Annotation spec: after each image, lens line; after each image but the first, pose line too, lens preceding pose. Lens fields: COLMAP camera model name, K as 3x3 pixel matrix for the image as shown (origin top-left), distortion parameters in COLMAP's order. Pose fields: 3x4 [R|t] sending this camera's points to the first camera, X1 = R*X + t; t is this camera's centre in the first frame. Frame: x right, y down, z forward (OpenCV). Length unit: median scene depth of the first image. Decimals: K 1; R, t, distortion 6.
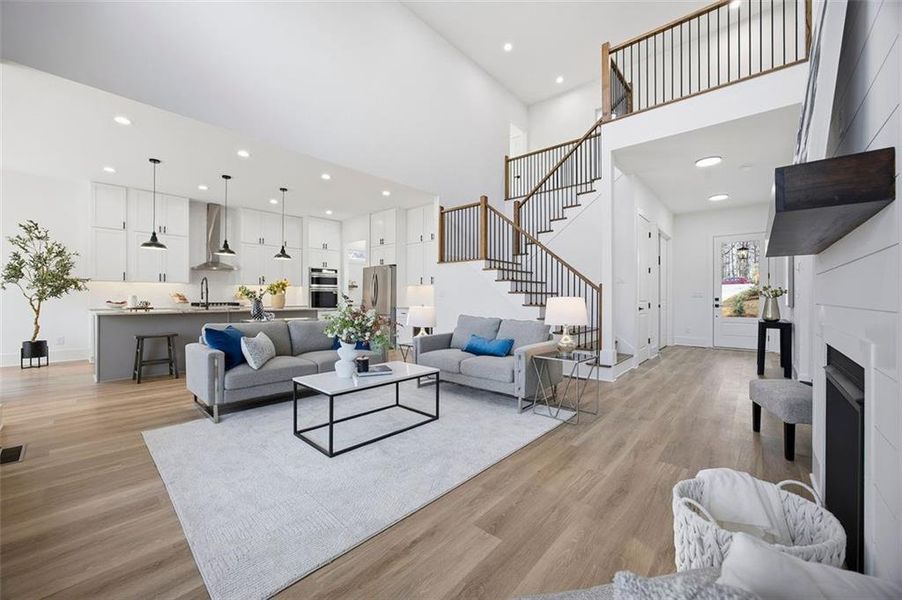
lens RADIAL K [[346.4, 0, 455.2], [0, 346.4, 297.7], [0, 0, 1]] dist [-0.025341, 0.005345]
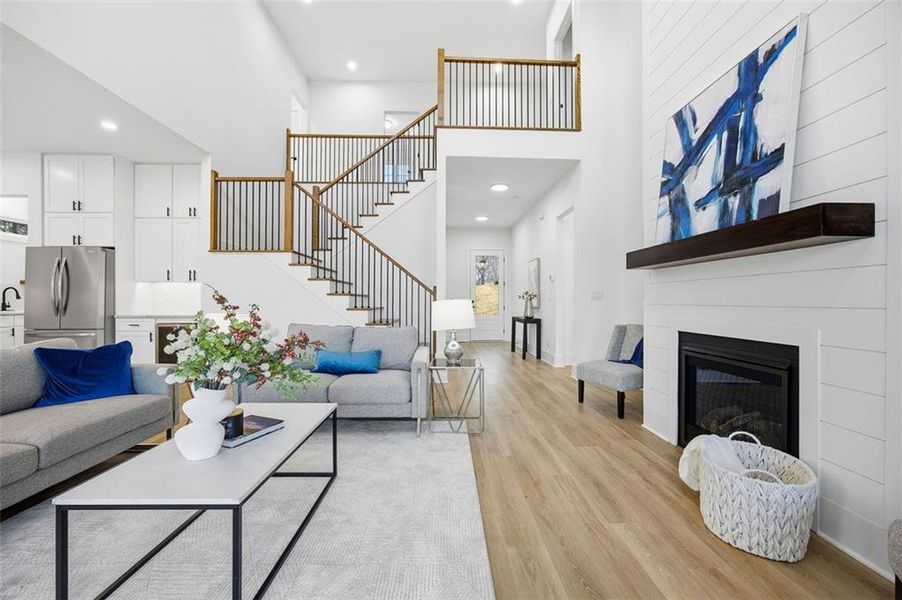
lens RADIAL K [[350.3, 0, 447.0], [0, 350.3, 299.5], [0, 0, 1]] dist [-0.021065, 0.007761]
pose [[0.732198, -0.000809, 0.681091, -0.214224], [0.002926, 0.999994, -0.001957, -0.000024], [-0.681085, 0.003426, 0.732196, 0.200486]]
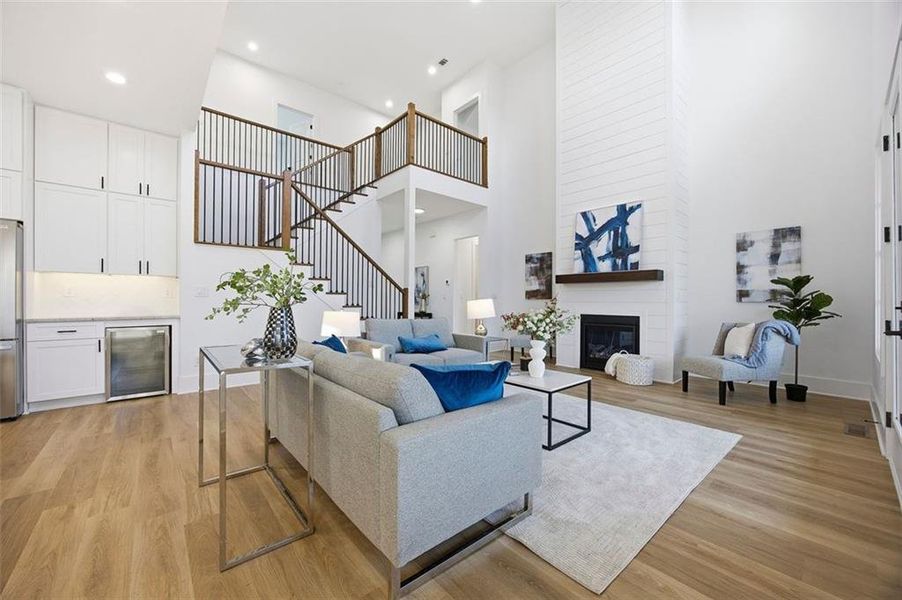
lens RADIAL K [[350.3, 0, 447.0], [0, 350.3, 299.5], [0, 0, 1]] dist [-0.021065, 0.007761]
pose [[0.134679, -0.003062, 0.990885, -0.732911], [-0.002009, 0.999992, 0.003364, -0.002488], [-0.990887, -0.002443, 0.134672, 0.592151]]
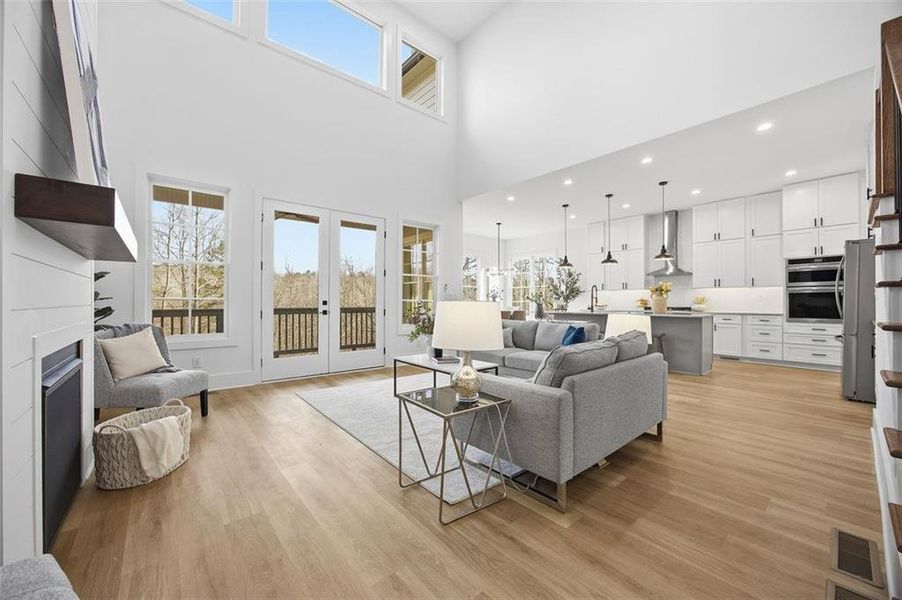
lens RADIAL K [[350.3, 0, 447.0], [0, 350.3, 299.5], [0, 0, 1]] dist [-0.021065, 0.007761]
pose [[-0.158312, -0.006987, -0.987364, 0.593454], [-0.002522, 0.999975, -0.006672, 0.000473], [0.987386, 0.001434, -0.158325, 0.696923]]
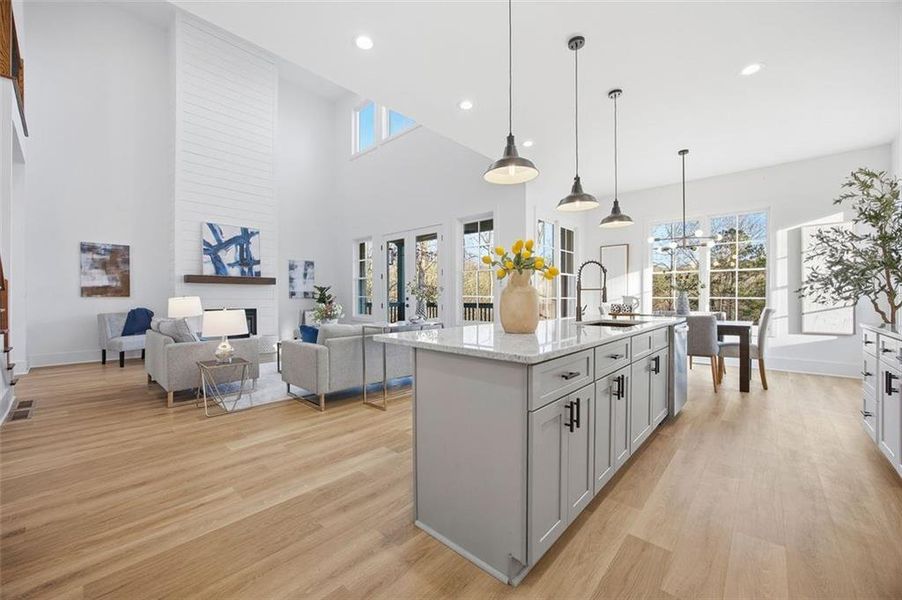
lens RADIAL K [[346.4, 0, 455.2], [0, 346.4, 297.7], [0, 0, 1]] dist [-0.025341, 0.005345]
pose [[-0.999981, -0.002815, 0.005497, -0.524444], [-0.002800, 0.999992, 0.002873, -0.003304], [-0.005505, 0.002857, -0.999981, 1.525915]]
